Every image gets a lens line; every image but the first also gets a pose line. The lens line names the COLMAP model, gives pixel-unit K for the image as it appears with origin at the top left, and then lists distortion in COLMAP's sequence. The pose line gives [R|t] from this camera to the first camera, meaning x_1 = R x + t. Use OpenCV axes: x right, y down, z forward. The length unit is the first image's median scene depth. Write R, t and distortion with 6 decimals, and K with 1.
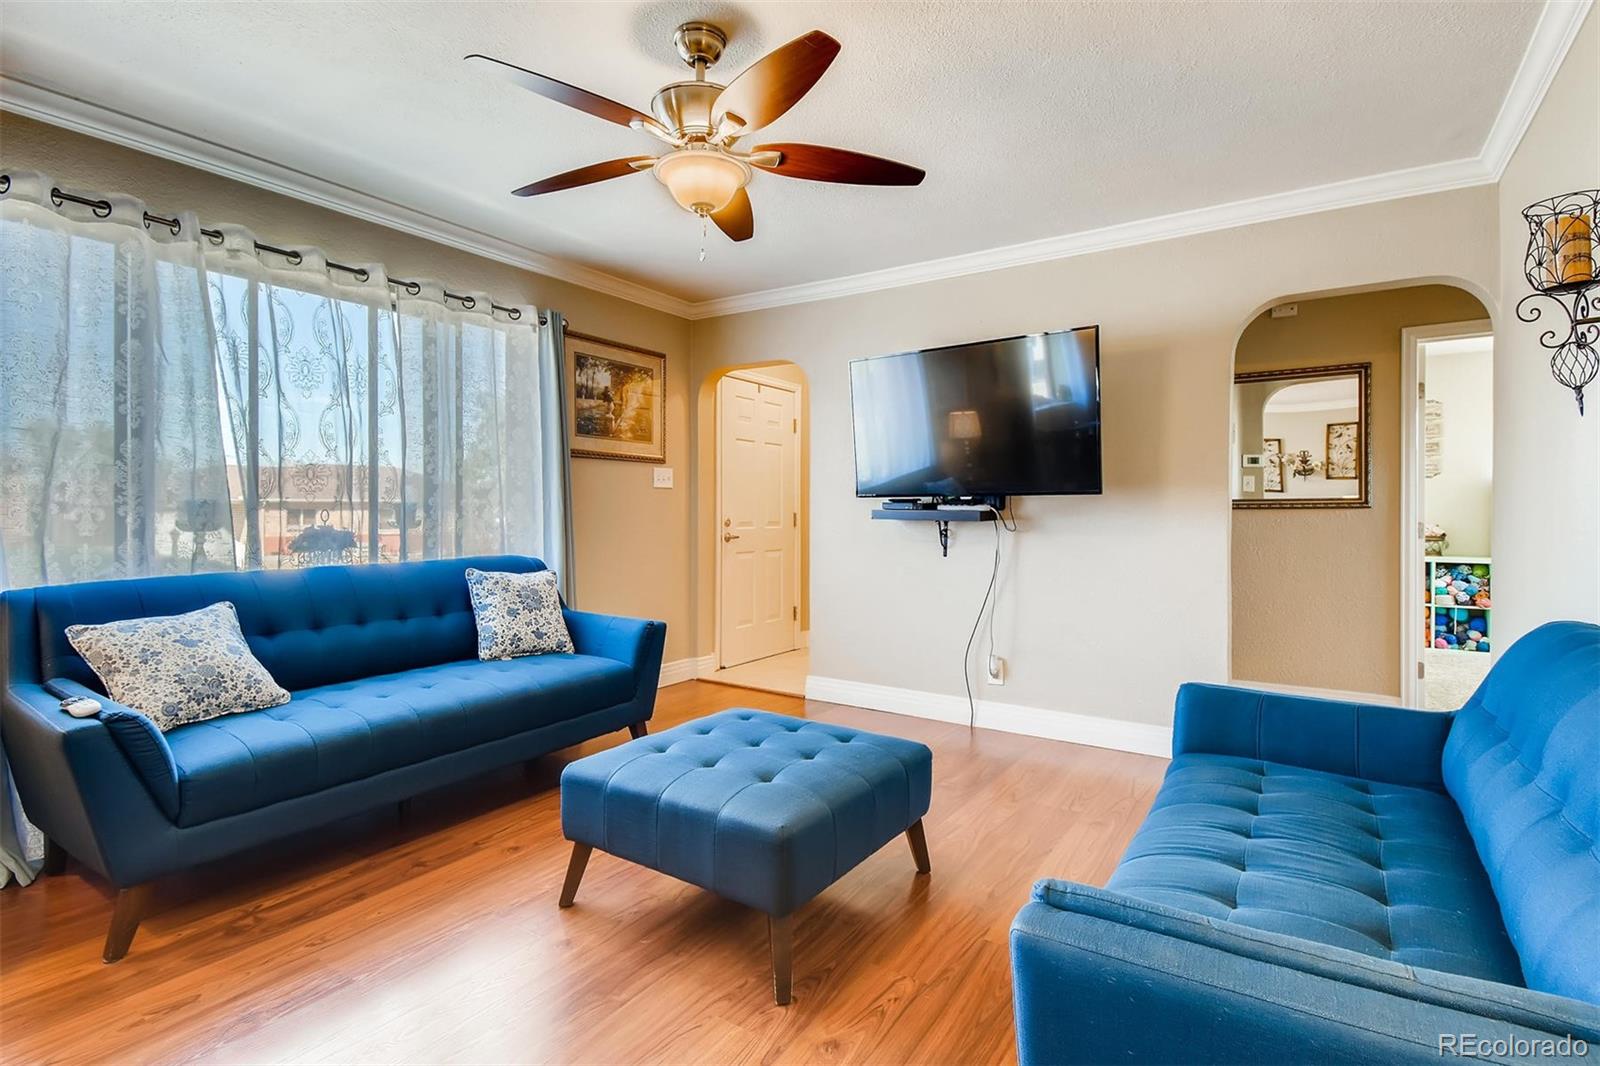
lens RADIAL K [[789.5, 0, 816.4], [0, 789.5, 525.9], [0, 0, 1]] dist [0.012909, -0.001675]
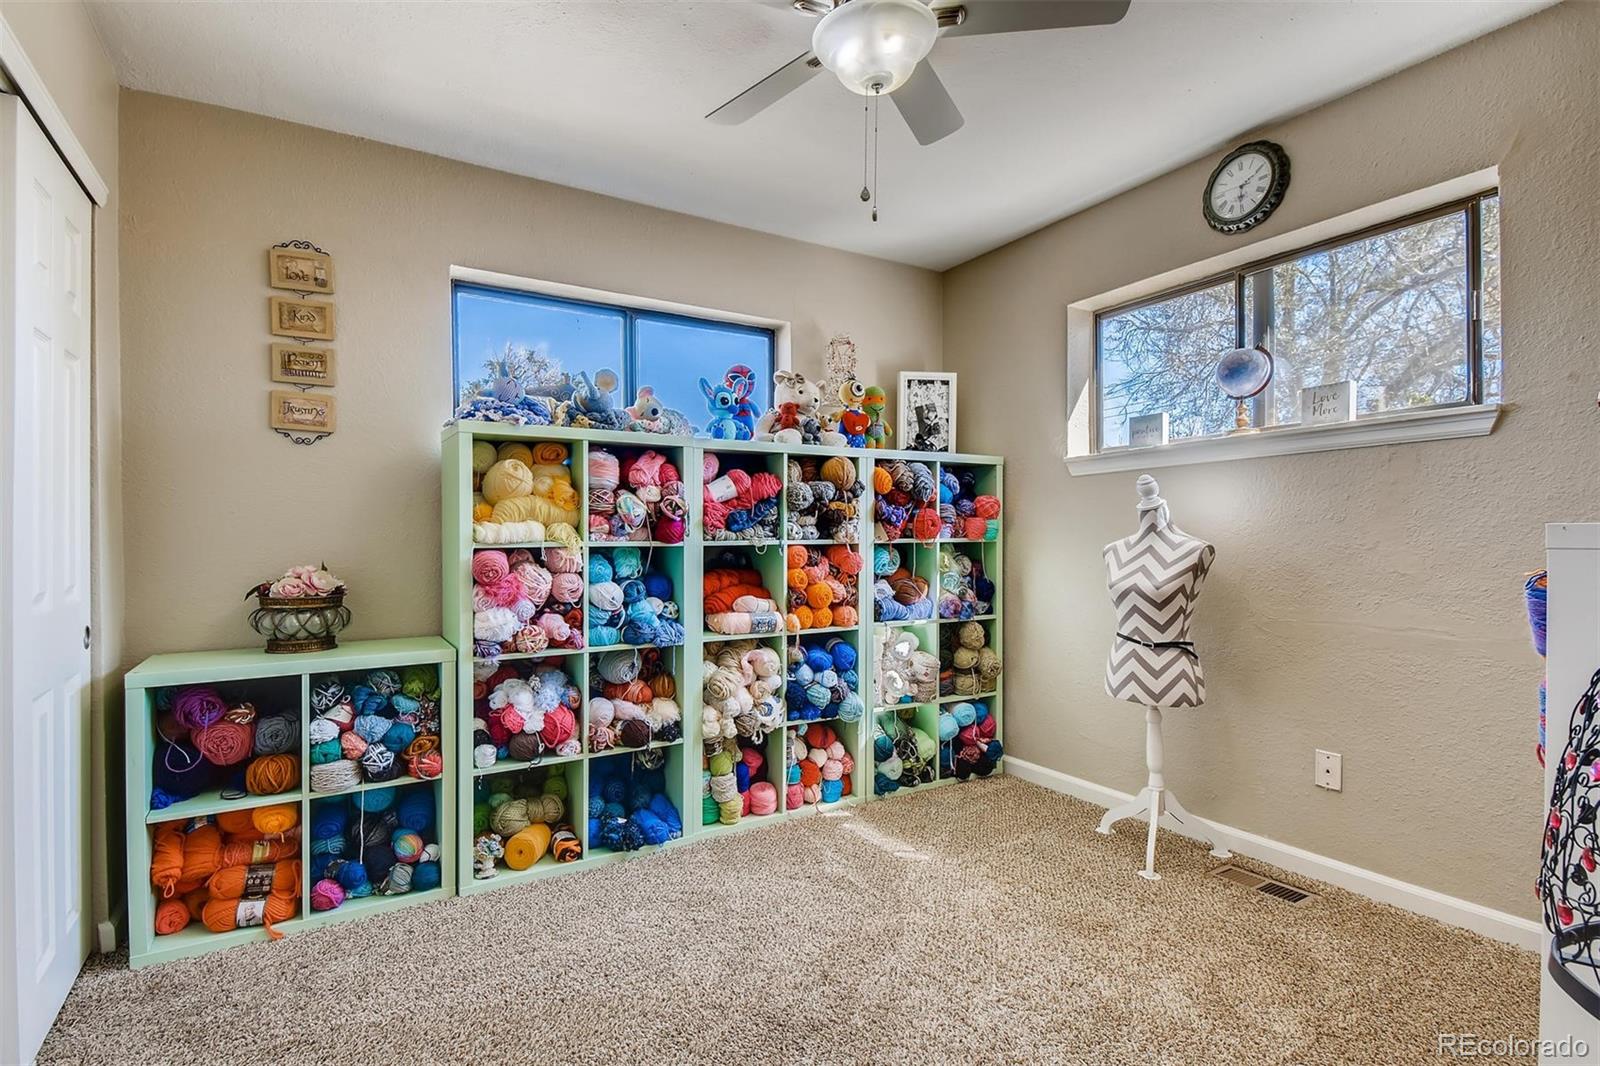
lens RADIAL K [[789.5, 0, 811.9], [0, 789.5, 539.9], [0, 0, 1]] dist [0.012909, -0.001675]
pose [[0.420011, -0.002148, 0.907516, 0.555030], [0.015817, 0.999863, -0.004954, -0.008422], [-0.907381, 0.016434, 0.419987, 0.651644]]
